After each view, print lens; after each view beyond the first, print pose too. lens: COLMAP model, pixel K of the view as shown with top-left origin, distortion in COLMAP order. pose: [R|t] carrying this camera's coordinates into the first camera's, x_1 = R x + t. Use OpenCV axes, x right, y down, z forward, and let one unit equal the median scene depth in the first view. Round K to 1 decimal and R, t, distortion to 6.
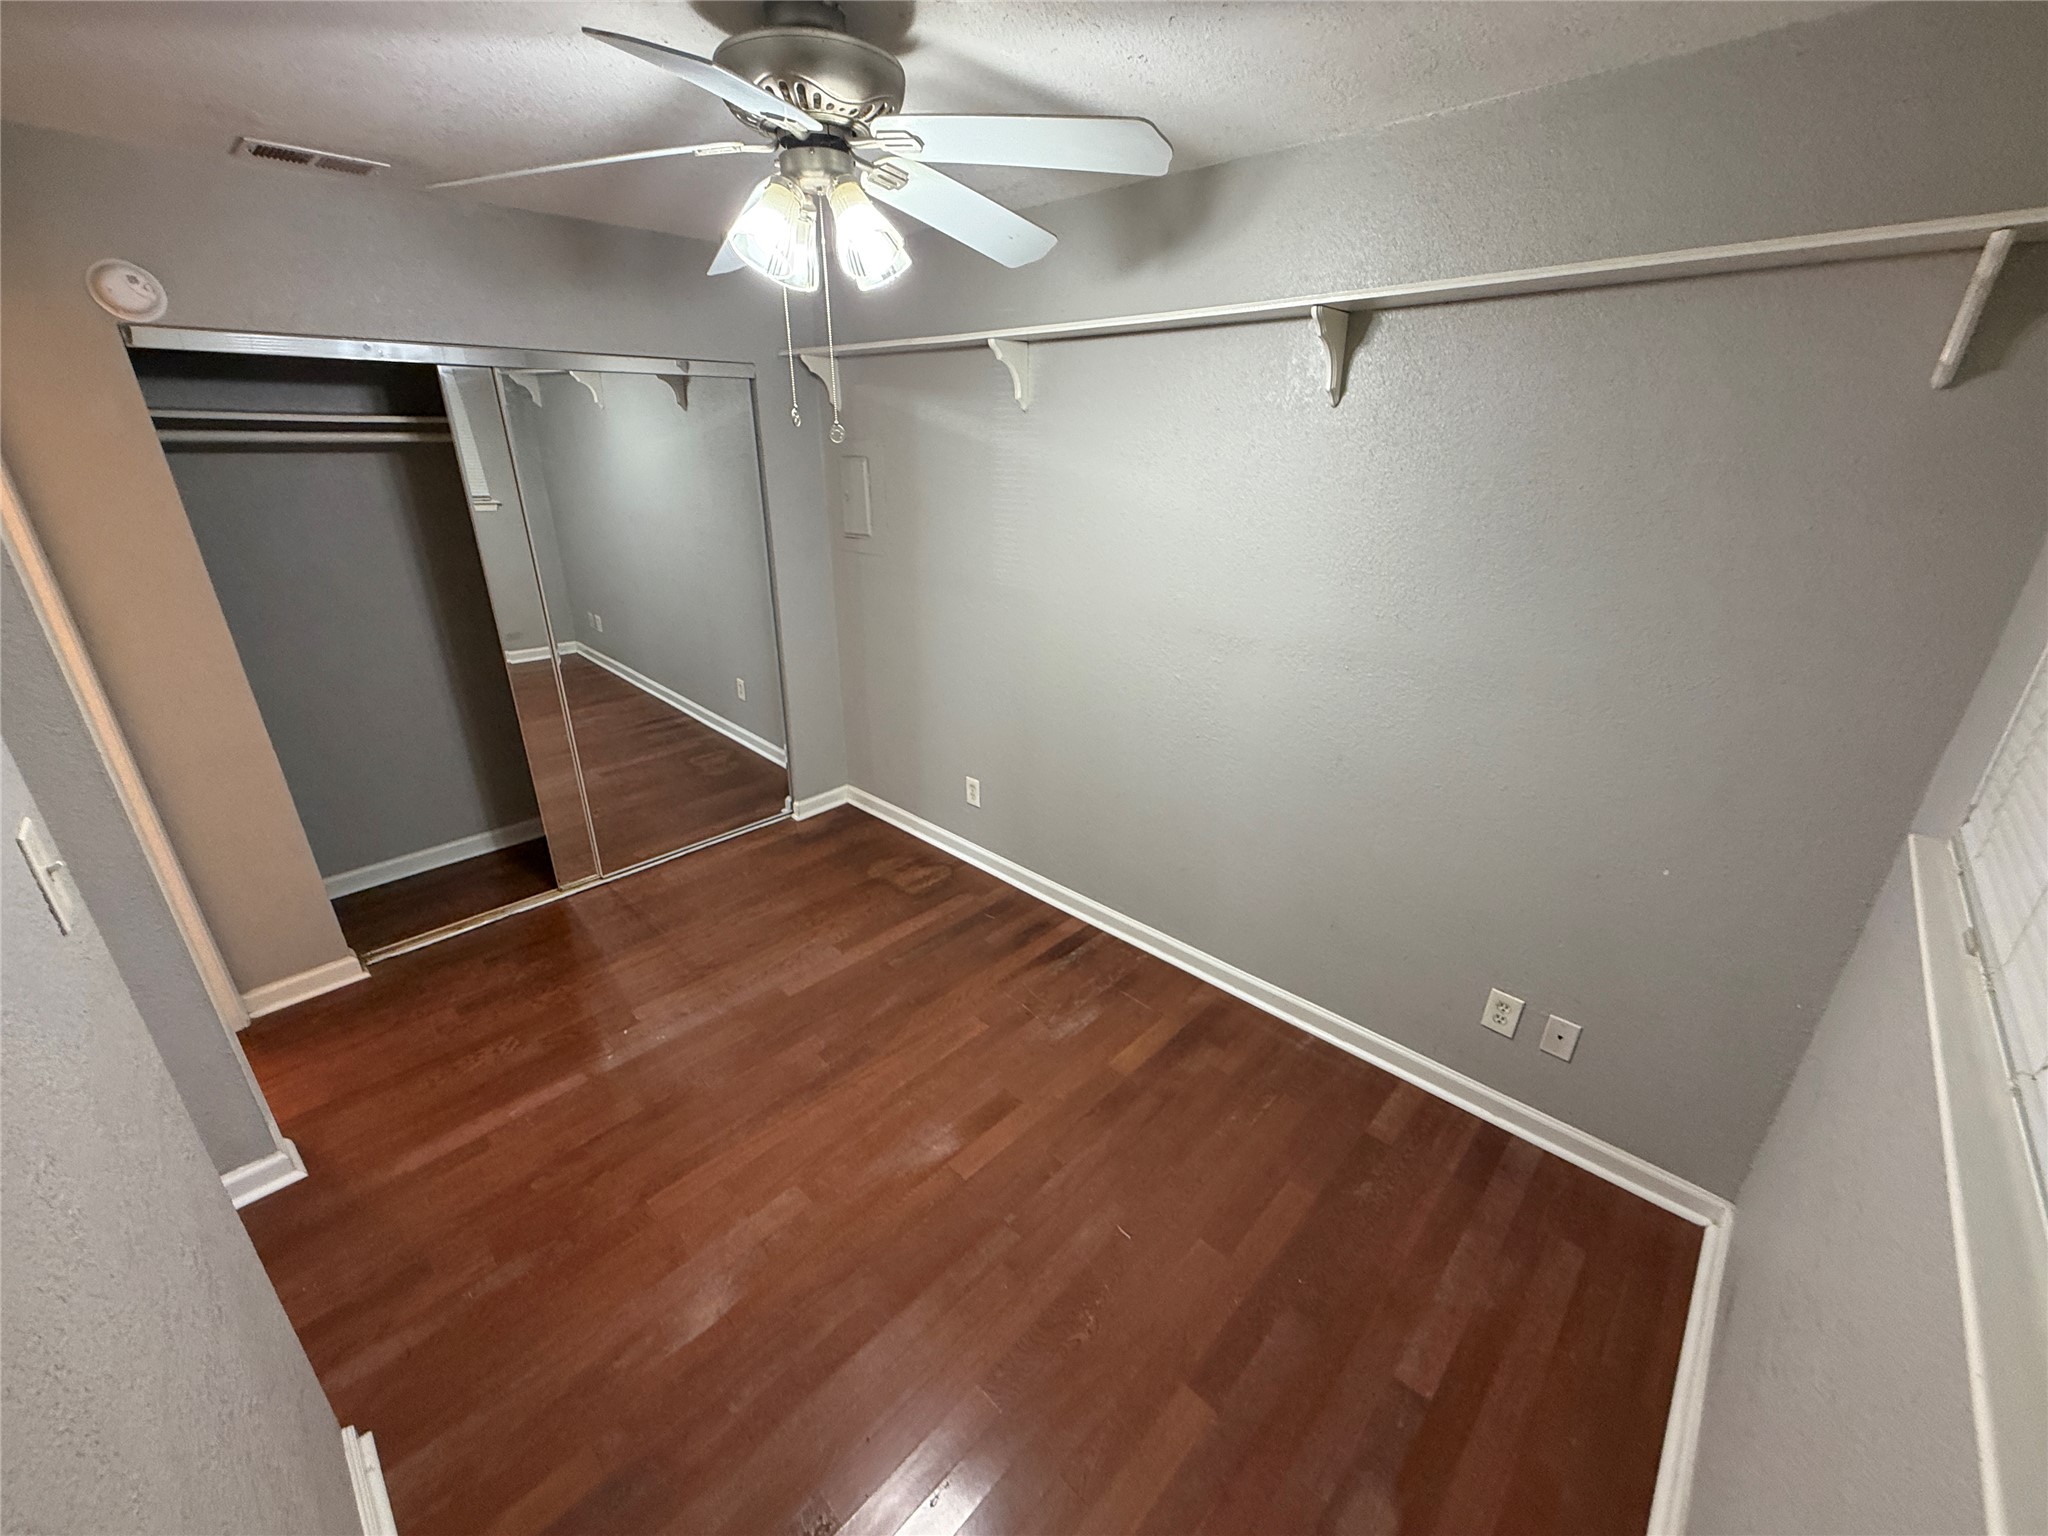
lens RADIAL K [[814.5, 0, 1019.5], [0, 814.5, 763.6], [0, 0, 1]] dist [0.000700, -0.000233]
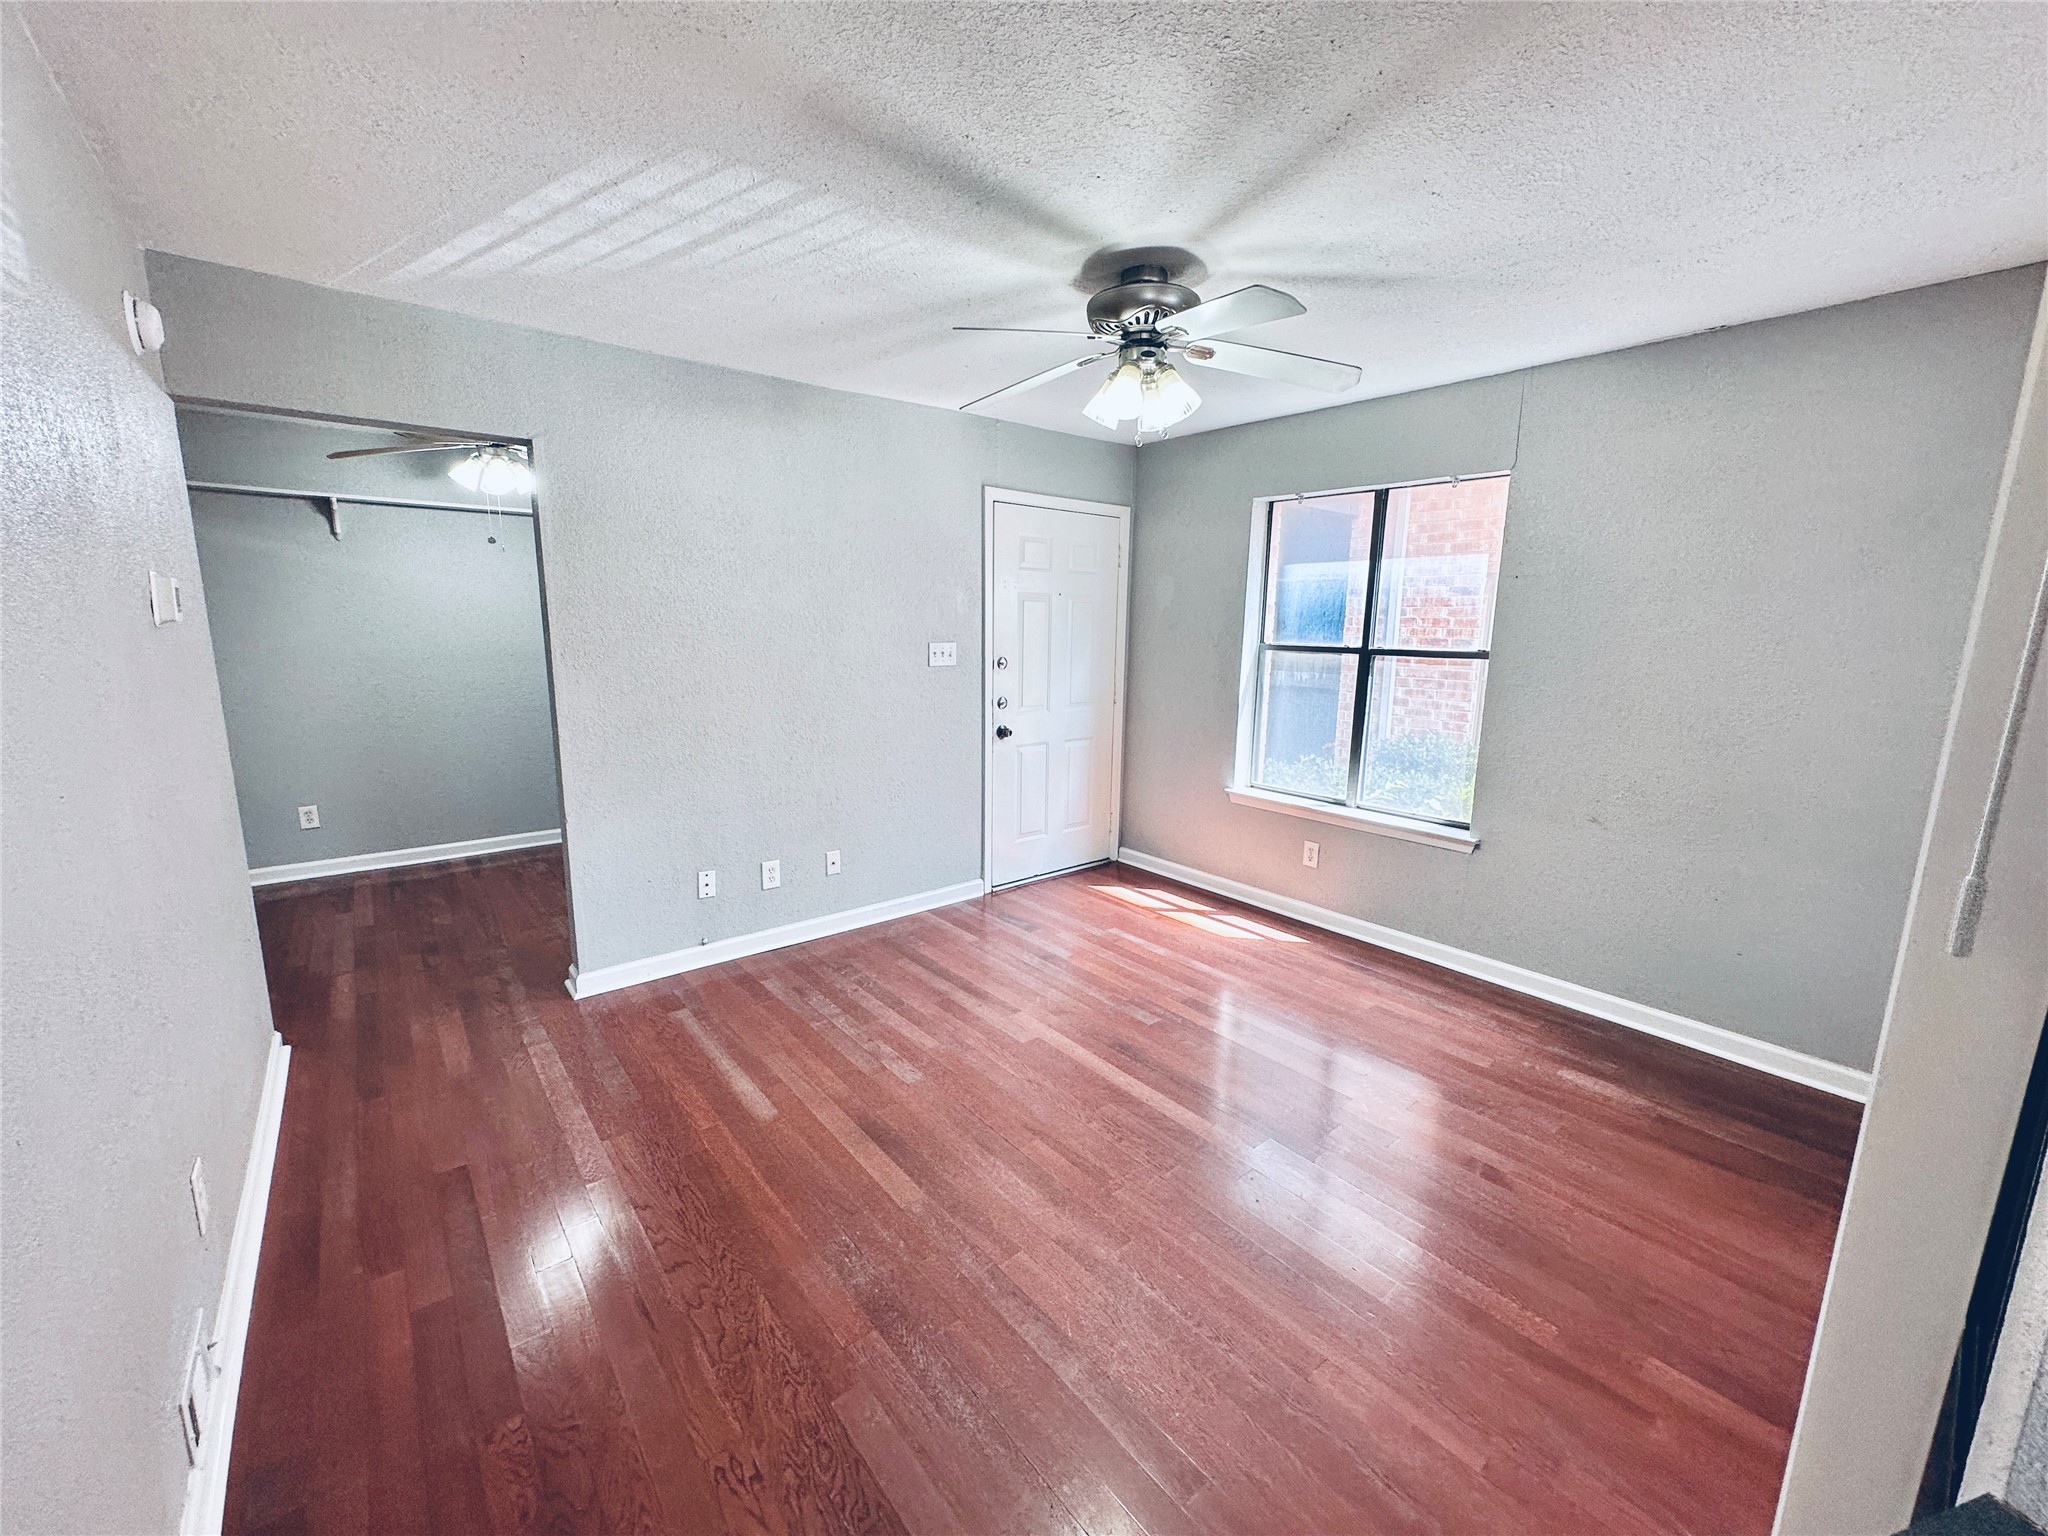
lens RADIAL K [[817.7, 0, 1015.5], [0, 817.7, 767.2], [0, 0, 1]] dist [-0.002139, 0.000136]
pose [[0.130369, -0.181512, 0.974709, -1.783005], [0.362002, 0.923941, 0.123639, 0.318487], [-0.923016, 0.336728, 0.186161, -0.457659]]
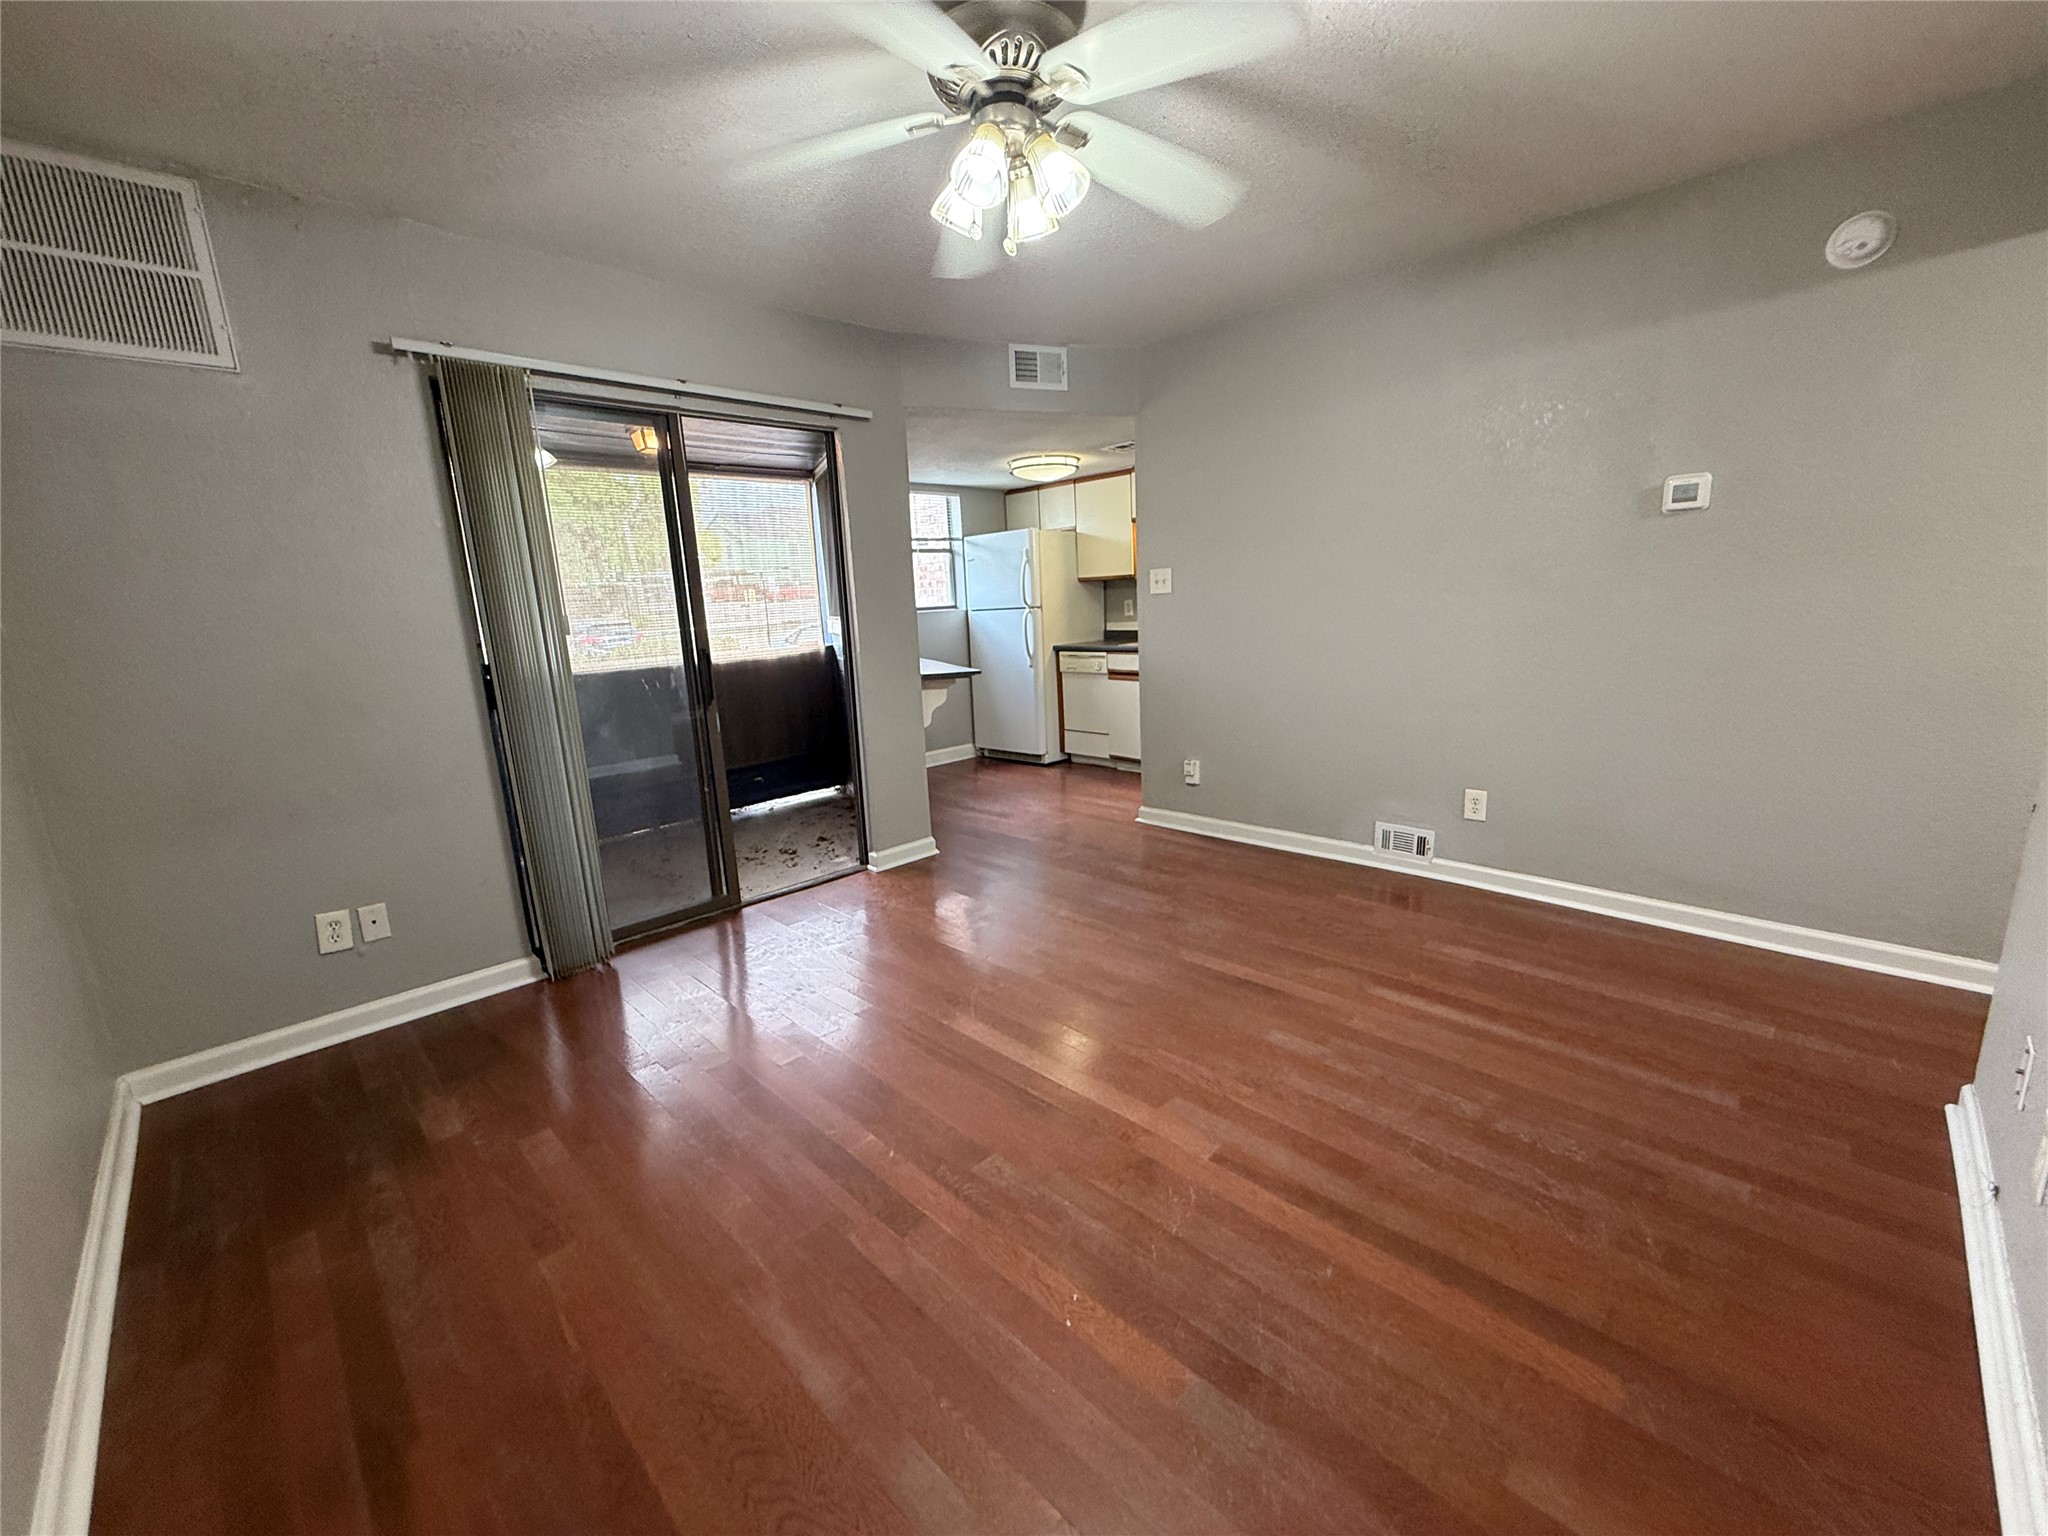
lens RADIAL K [[806.0, 0, 1017.1], [0, 806.0, 767.8], [0, 0, 1]] dist [-0.000823, -0.000153]
pose [[-0.029091, 0.198340, -0.979701, 0.161002], [-0.335474, 0.921331, 0.196485, 0.421743], [0.941600, 0.334380, 0.039736, -0.411246]]
